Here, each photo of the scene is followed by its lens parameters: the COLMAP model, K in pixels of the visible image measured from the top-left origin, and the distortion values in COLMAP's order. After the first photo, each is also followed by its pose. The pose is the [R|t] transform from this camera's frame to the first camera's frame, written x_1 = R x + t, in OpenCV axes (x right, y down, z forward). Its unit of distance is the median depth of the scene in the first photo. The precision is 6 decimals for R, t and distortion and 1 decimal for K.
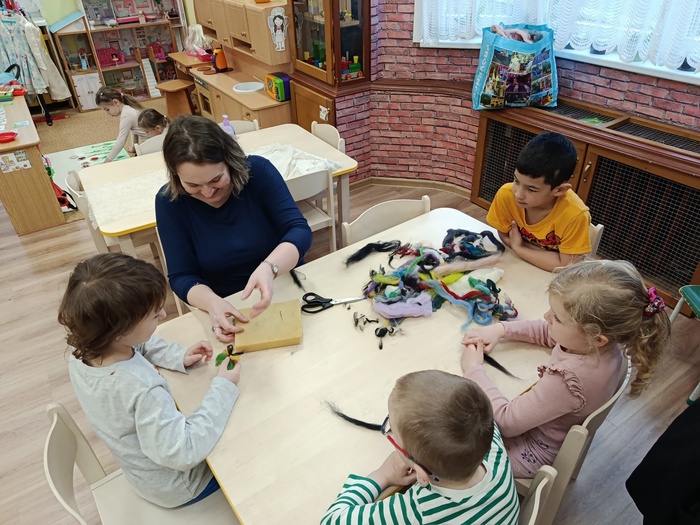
lens RADIAL K [[490.2, 0, 352.6], [0, 490.2, 261.0], [0, 0, 1]] dist [0.003659, -0.019856]
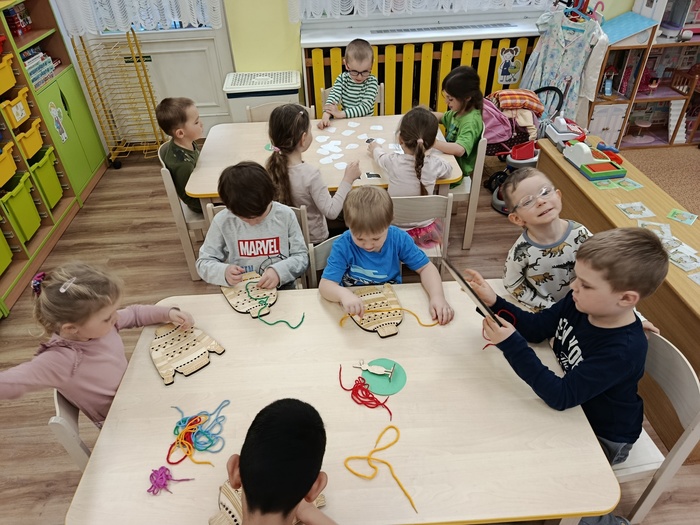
lens RADIAL K [[490.2, 0, 348.4], [0, 490.2, 261.9], [0, 0, 1]] dist [0.003659, -0.019856]
pose [[0.868318, 0.284073, -0.406603, -0.544681], [-0.256735, 0.958802, 0.121598, -0.159985], [0.424394, -0.001197, 0.905477, 0.212887]]
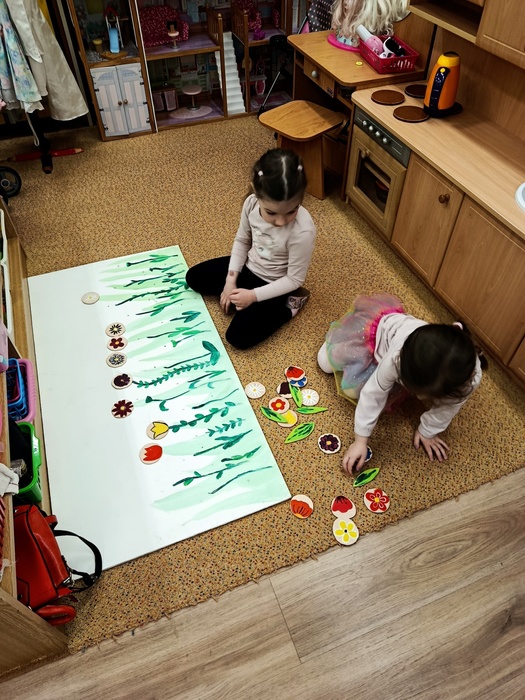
lens RADIAL K [[490.2, 0, 263.7], [0, 490.2, 350.5], [0, 0, 1]] dist [0.003659, -0.019856]
pose [[0.977492, 0.167910, -0.127736, -0.296918], [-0.131135, 0.957849, 0.255597, -0.260021], [0.165269, -0.233093, 0.958308, 0.495849]]
